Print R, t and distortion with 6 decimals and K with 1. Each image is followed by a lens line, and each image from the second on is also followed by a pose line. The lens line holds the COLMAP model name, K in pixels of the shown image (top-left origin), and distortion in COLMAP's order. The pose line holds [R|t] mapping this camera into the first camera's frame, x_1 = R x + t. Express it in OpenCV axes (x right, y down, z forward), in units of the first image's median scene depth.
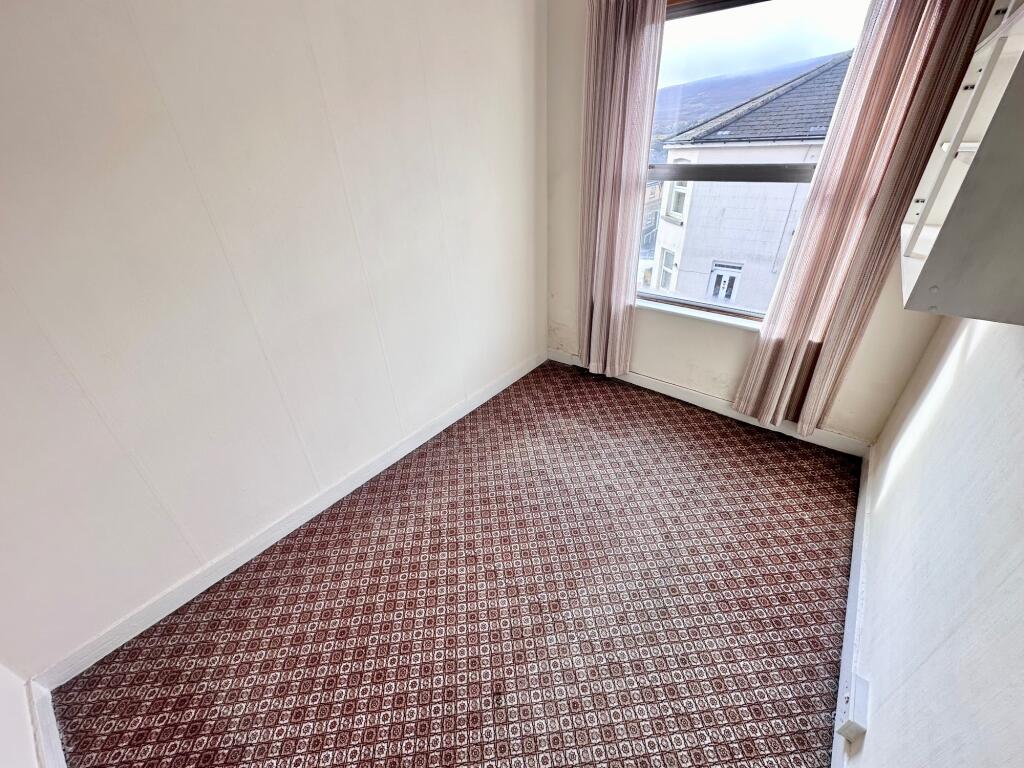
lens RADIAL K [[406.0, 0, 510.3], [0, 406.0, 380.6], [0, 0, 1]] dist [-0.008013, 0.003900]
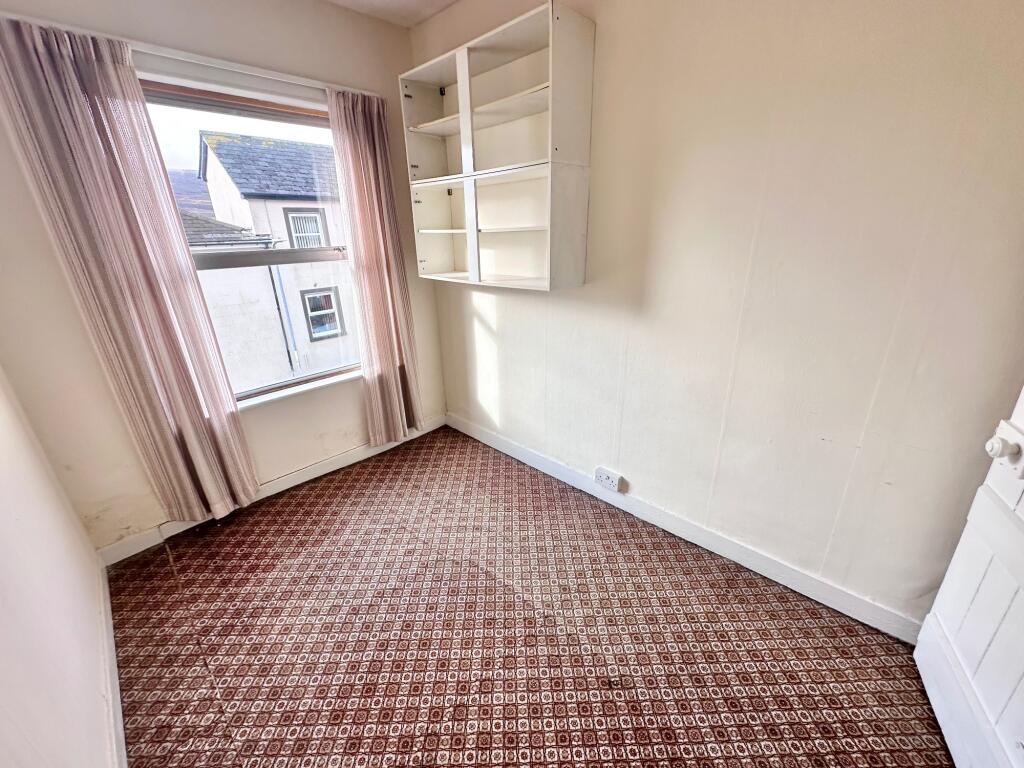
lens RADIAL K [[406.0, 0, 510.3], [0, 406.0, 380.6], [0, 0, 1]] dist [-0.008013, 0.003900]
pose [[0.099464, -0.313252, 0.944447, -0.442217], [0.525024, 0.822797, 0.217611, -0.133211], [-0.845255, 0.474213, 0.246304, 0.321187]]
